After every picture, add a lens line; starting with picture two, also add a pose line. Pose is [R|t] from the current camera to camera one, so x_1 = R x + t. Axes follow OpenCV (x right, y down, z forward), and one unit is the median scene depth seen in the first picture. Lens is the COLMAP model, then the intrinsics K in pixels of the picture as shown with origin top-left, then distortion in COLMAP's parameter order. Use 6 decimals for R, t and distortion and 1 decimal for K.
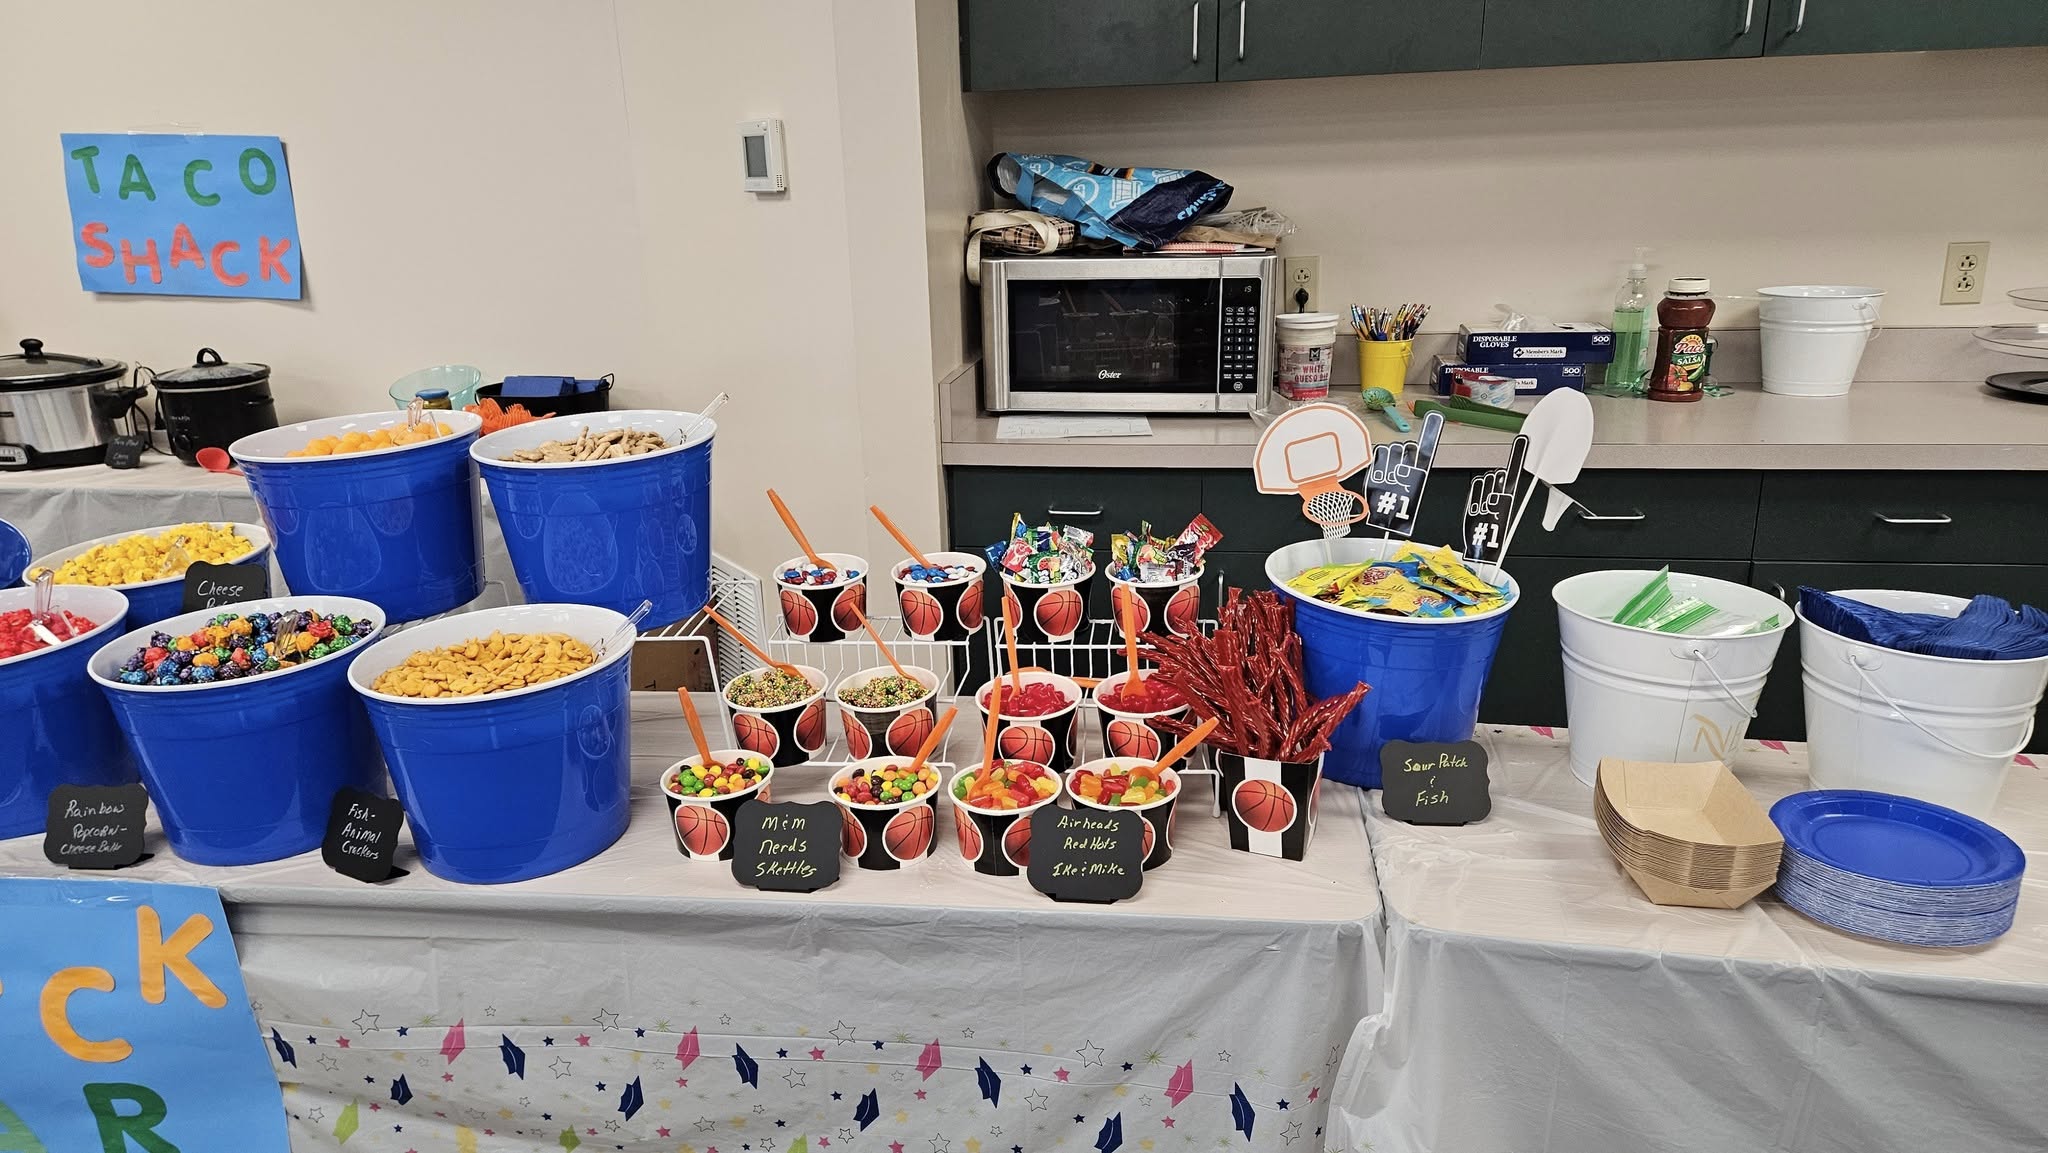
lens RADIAL K [[1371.9, 0, 1020.3], [0, 1371.9, 583.1], [0, 0, 1]] dist [0.091634, -0.085889]
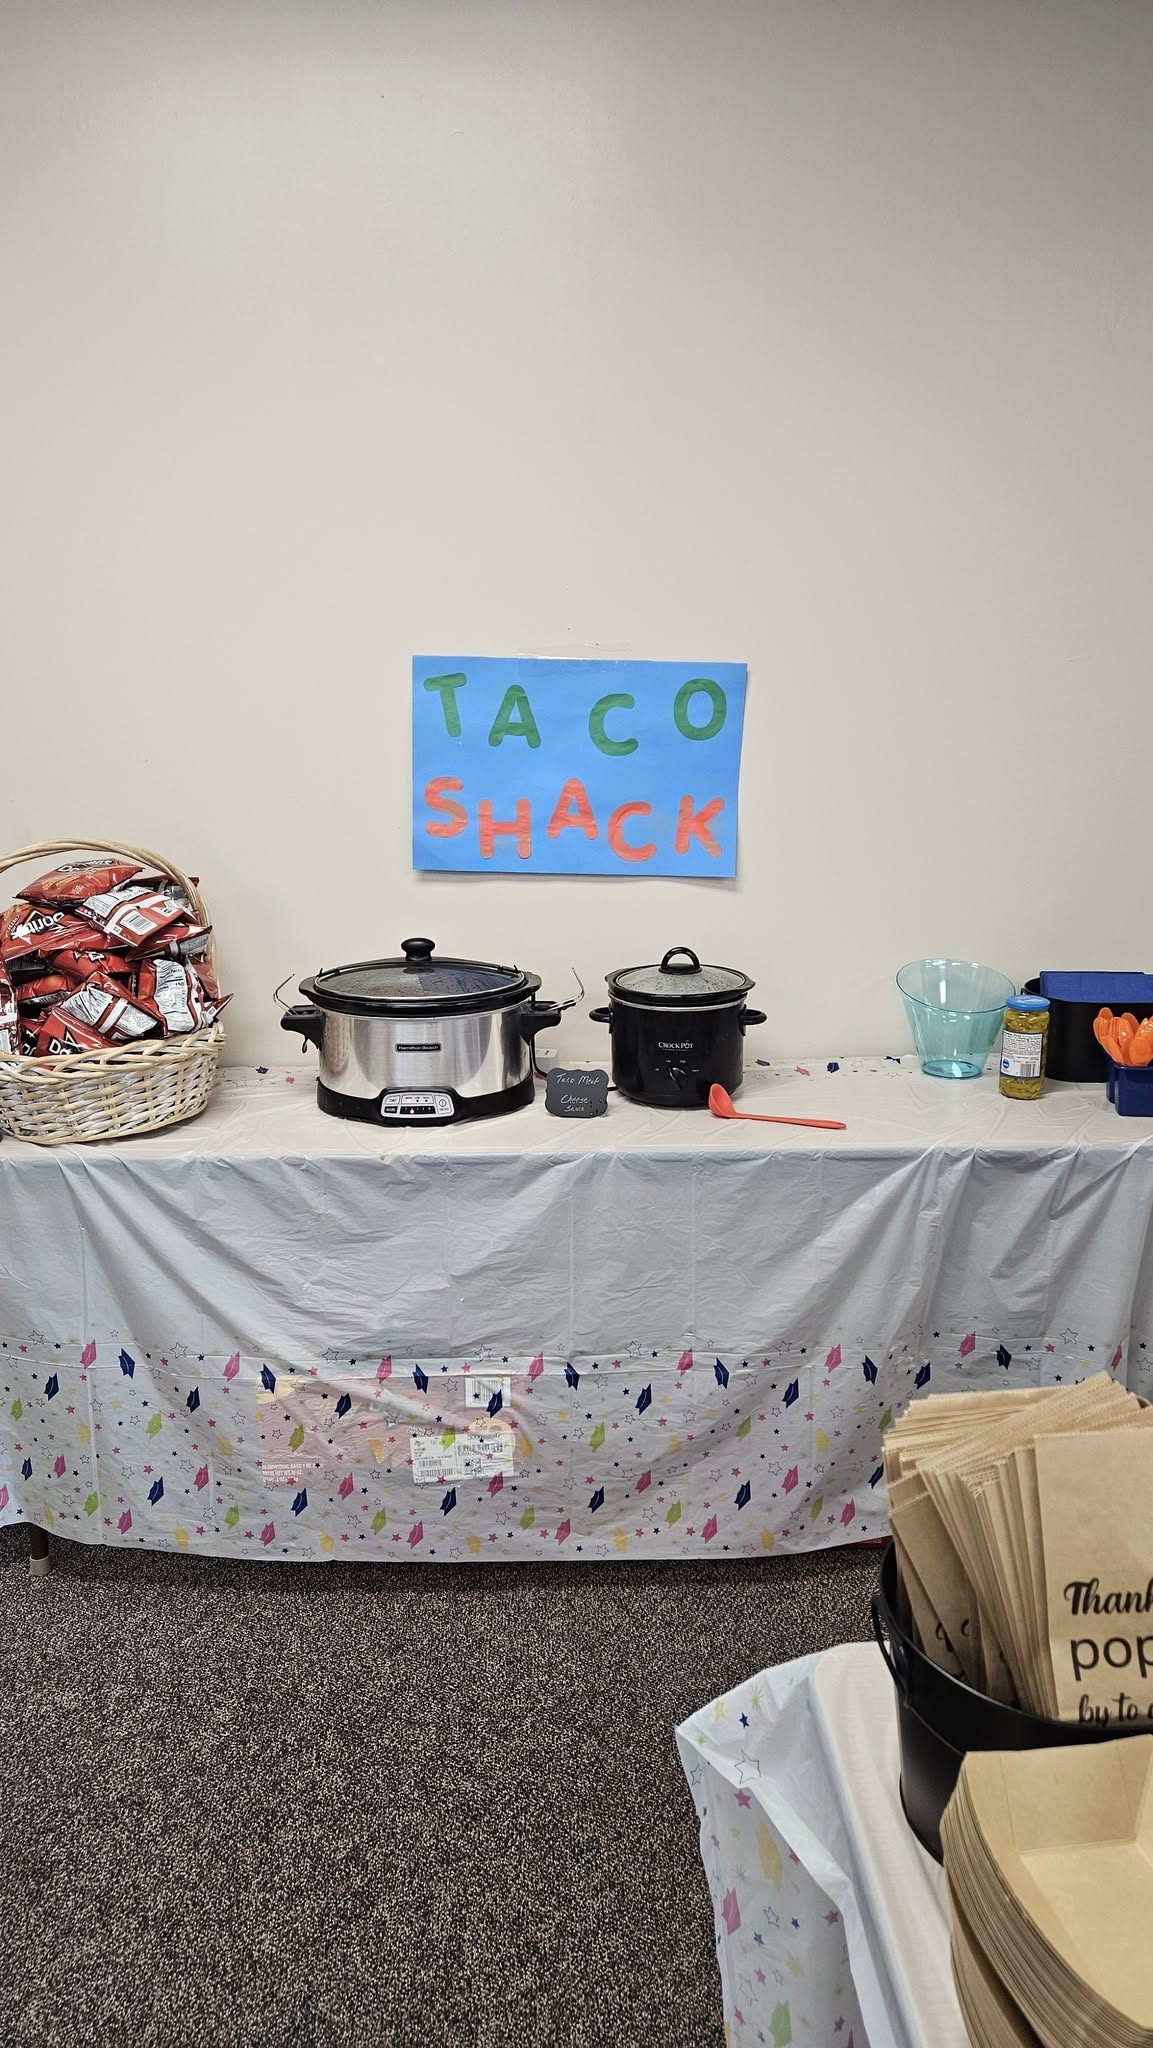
lens RADIAL K [[1329.3, 0, 575.2], [0, 1329.3, 1056.4], [0, 0, 1]] dist [0.055541, -0.075647]
pose [[0.983026, -0.032313, 0.180597, -1.566967], [0.039837, 0.998476, -0.038191, -0.177673], [-0.179088, 0.044737, 0.982815, 0.676042]]
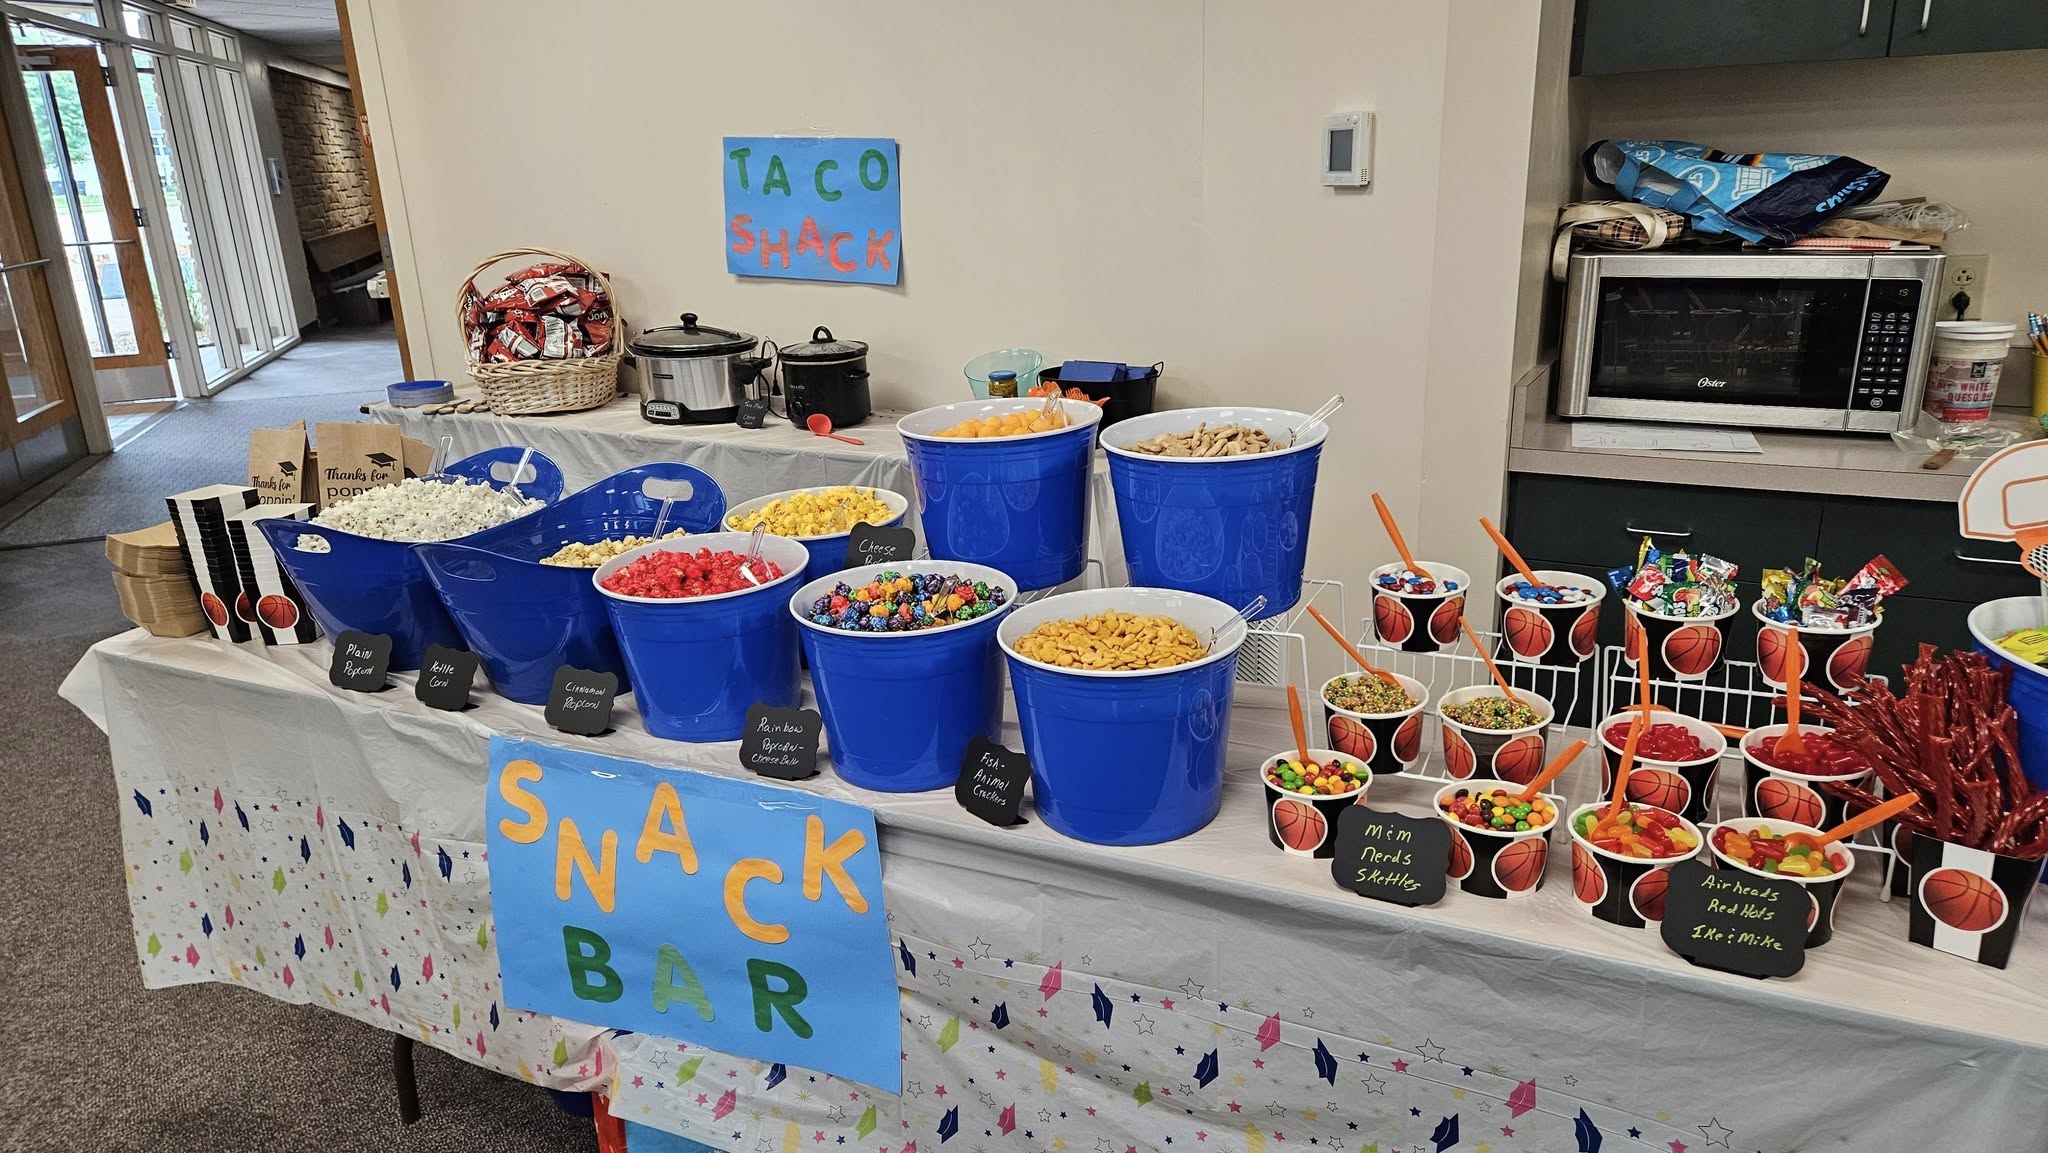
lens RADIAL K [[1371.9, 0, 1020.3], [0, 1371.9, 583.1], [0, 0, 1]] dist [0.091634, -0.085889]
pose [[0.943391, 0.092763, -0.318447, -0.102378], [-0.088894, 0.995683, 0.026693, -0.007561], [0.319549, 0.003126, 0.947565, -0.028499]]
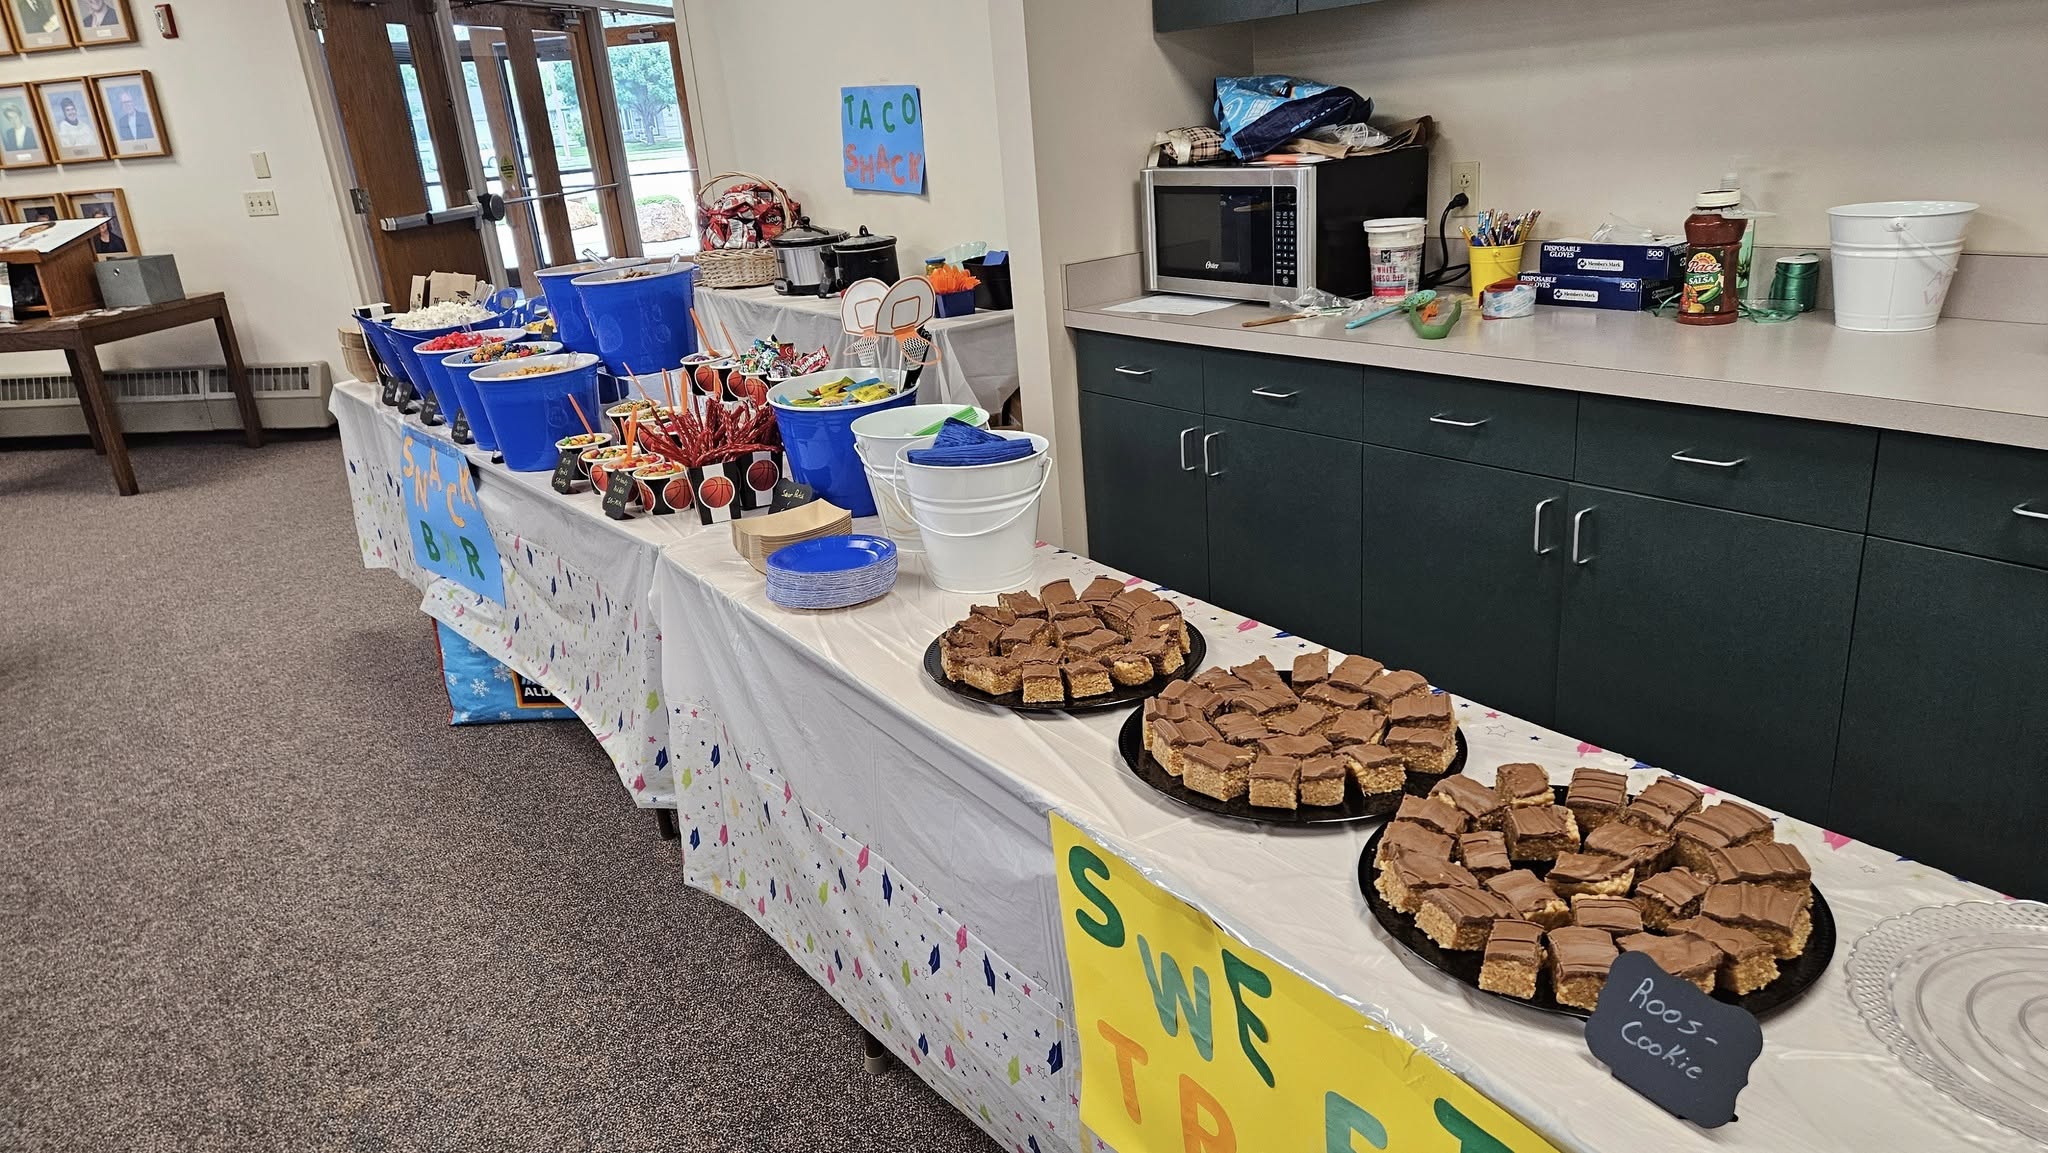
lens RADIAL K [[1371.9, 0, 1020.3], [0, 1371.9, 583.1], [0, 0, 1]] dist [0.091634, -0.085889]
pose [[0.696910, 0.208018, -0.686327, 1.464272], [-0.151749, 0.978113, 0.142366, -0.040948], [0.700920, 0.004934, 0.713223, 0.005512]]
